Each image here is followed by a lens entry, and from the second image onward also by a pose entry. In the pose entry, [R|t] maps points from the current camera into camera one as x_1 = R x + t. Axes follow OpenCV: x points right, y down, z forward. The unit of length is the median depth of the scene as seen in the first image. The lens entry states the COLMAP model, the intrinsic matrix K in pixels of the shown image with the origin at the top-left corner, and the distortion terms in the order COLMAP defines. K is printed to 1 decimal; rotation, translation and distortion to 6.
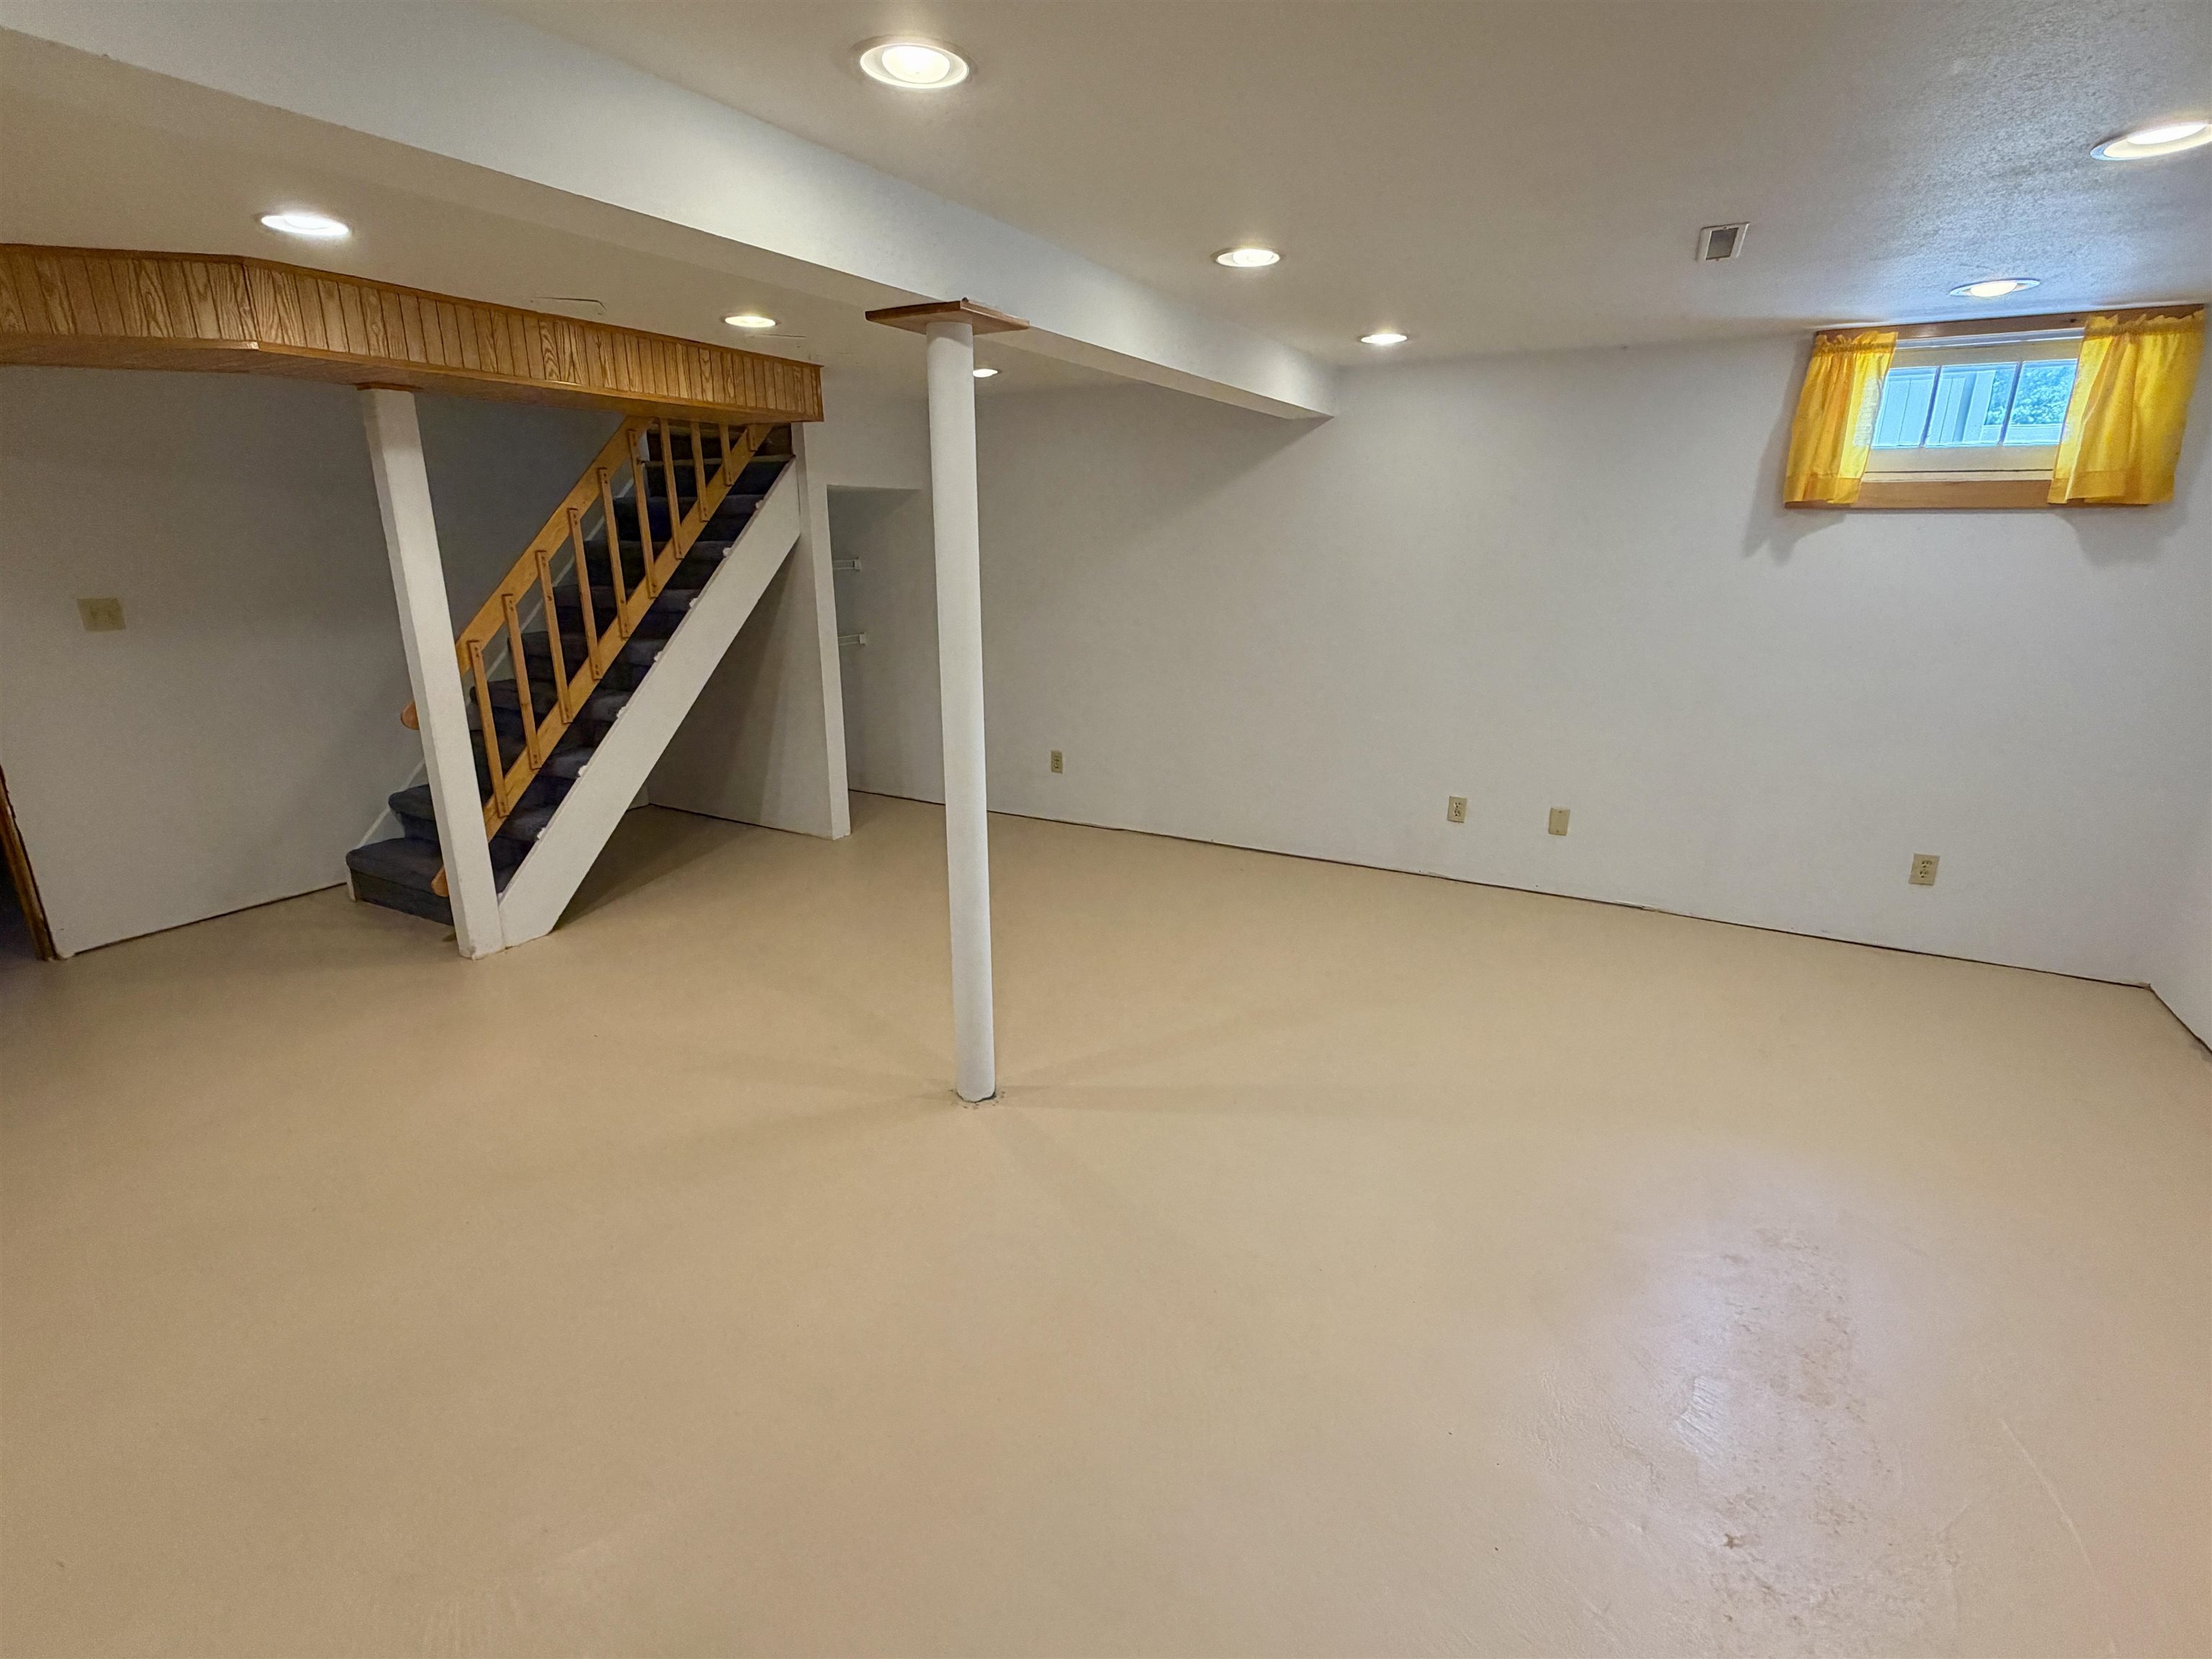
lens RADIAL K [[1022.7, 0, 1106.0], [0, 1022.7, 829.5], [0, 0, 1]] dist [-0.002766, -0.000737]
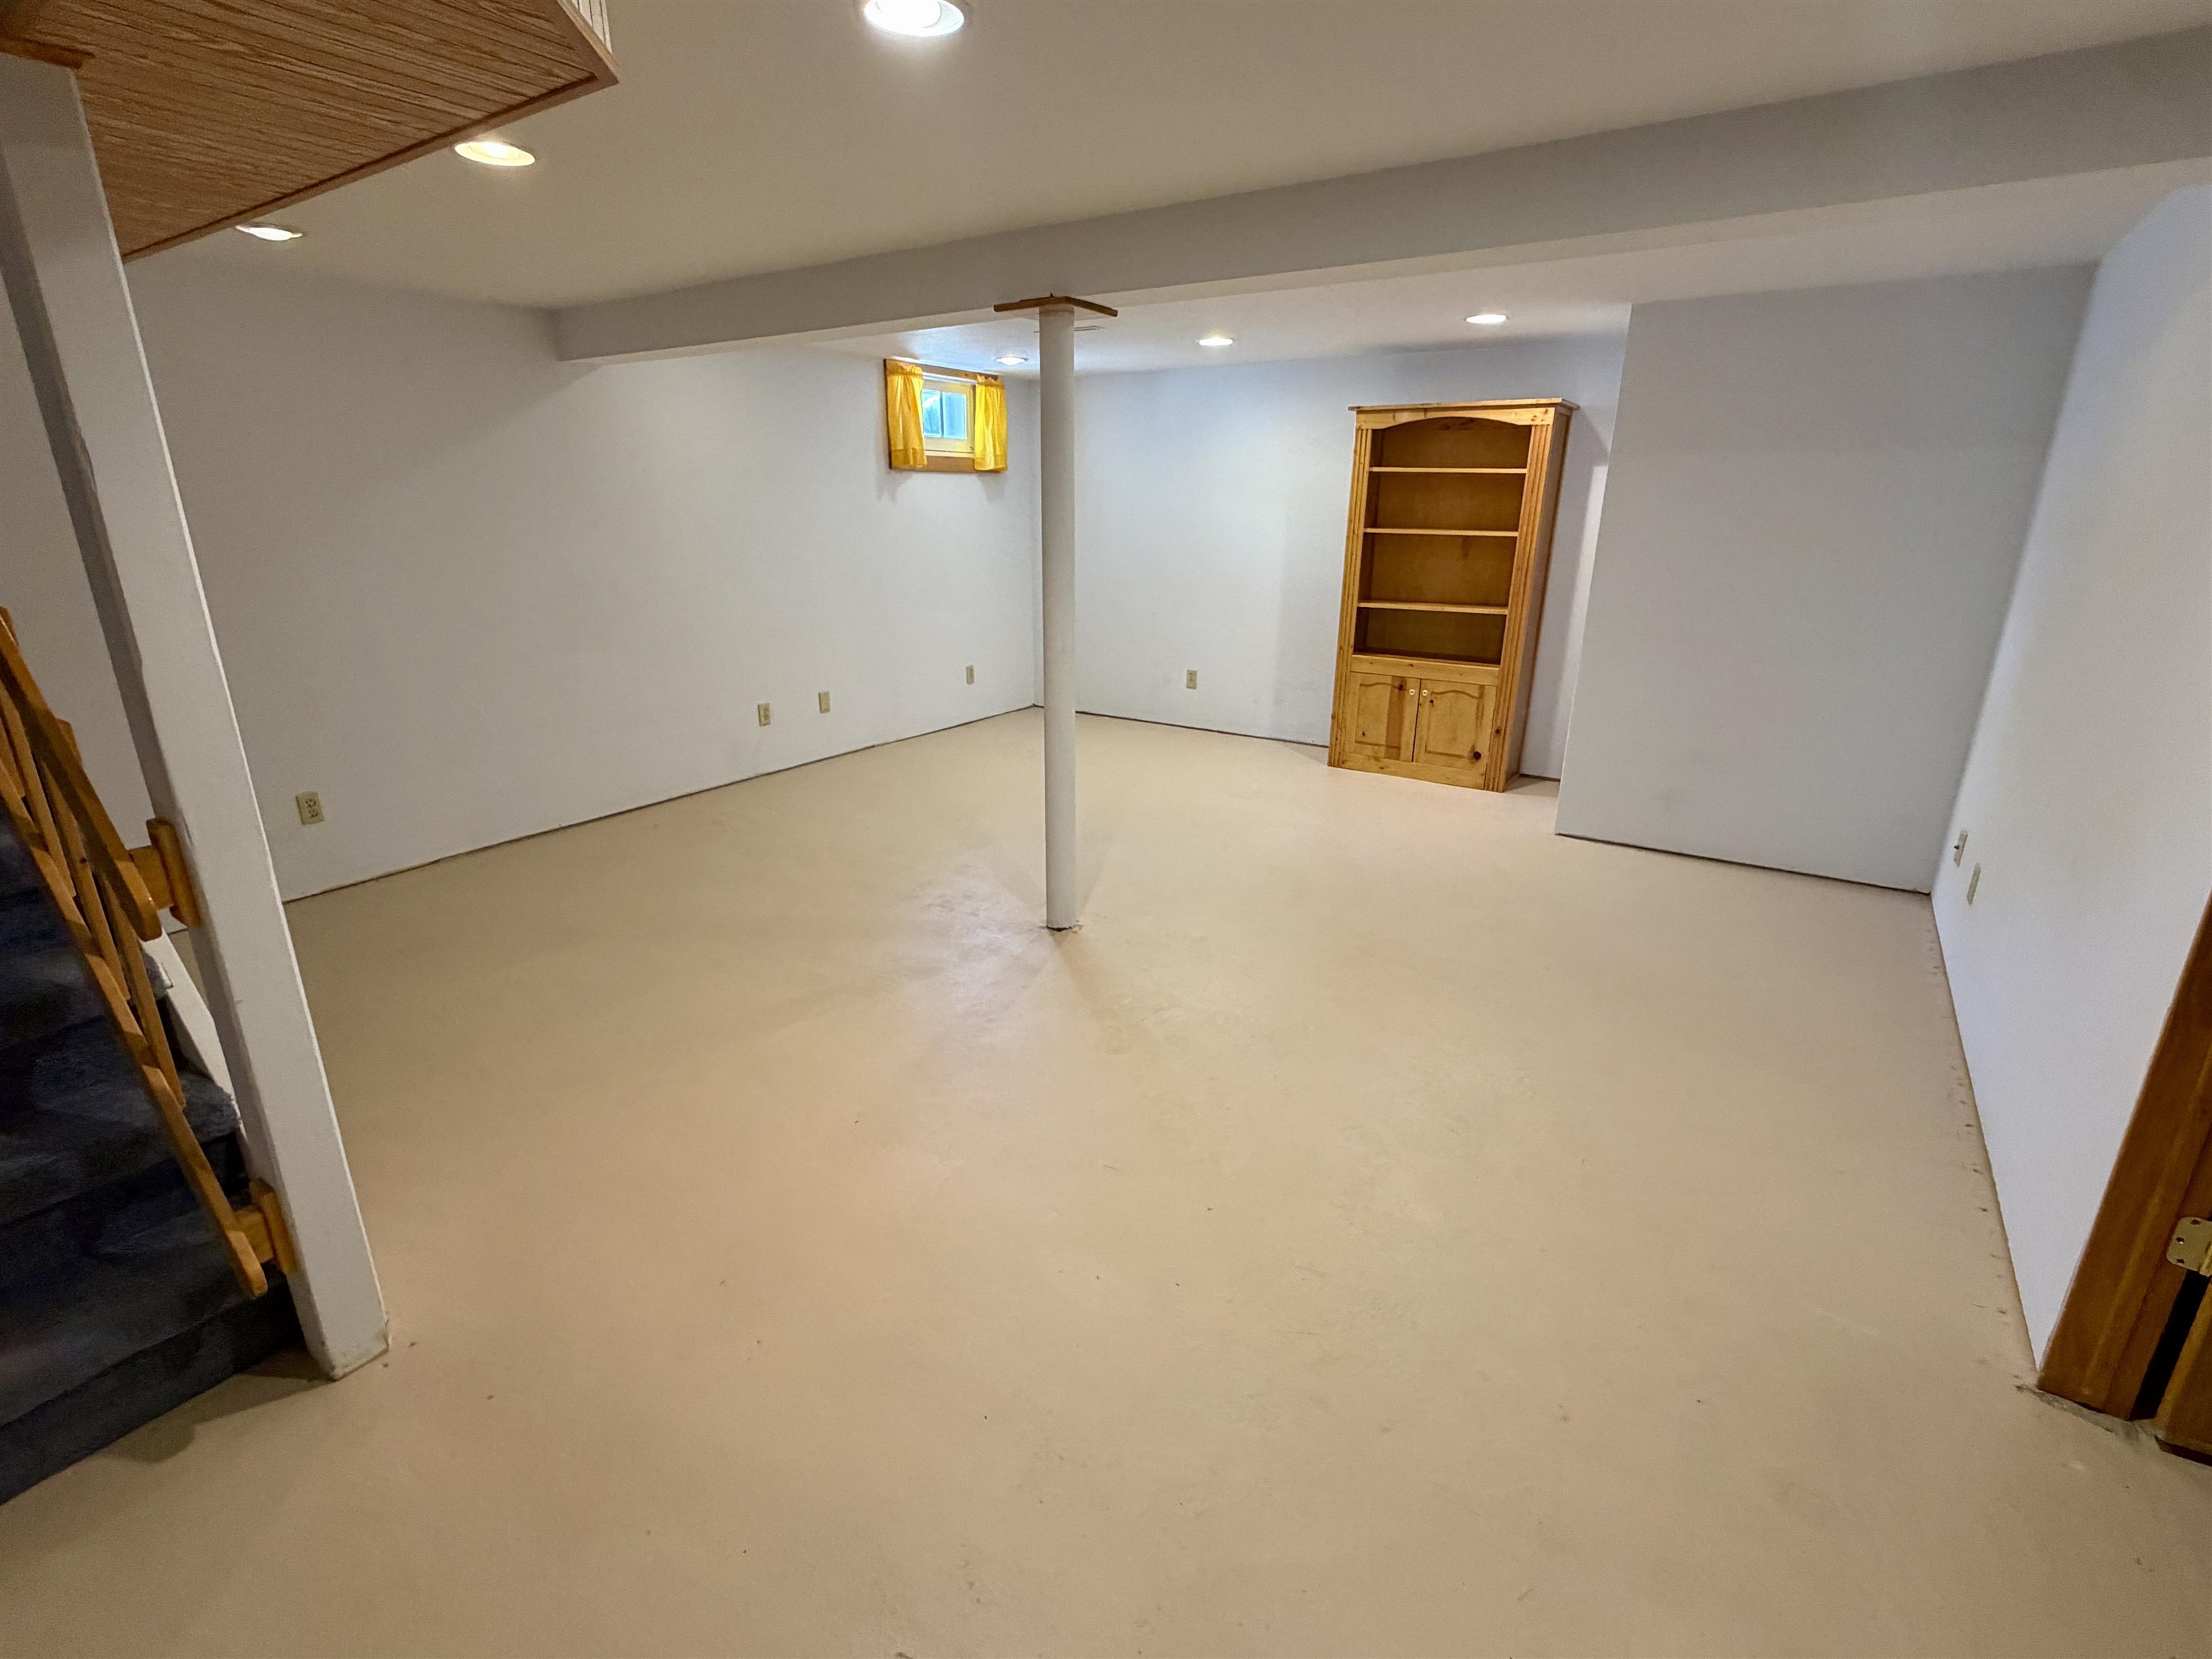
lens RADIAL K [[1022.7, 0, 1106.0], [0, 1022.7, 829.5], [0, 0, 1]] dist [-0.002766, -0.000737]
pose [[0.080742, -0.305663, 0.948710, -1.103310], [0.276315, 0.921377, 0.273340, -0.153582], [-0.957669, 0.240073, 0.158853, 0.619471]]
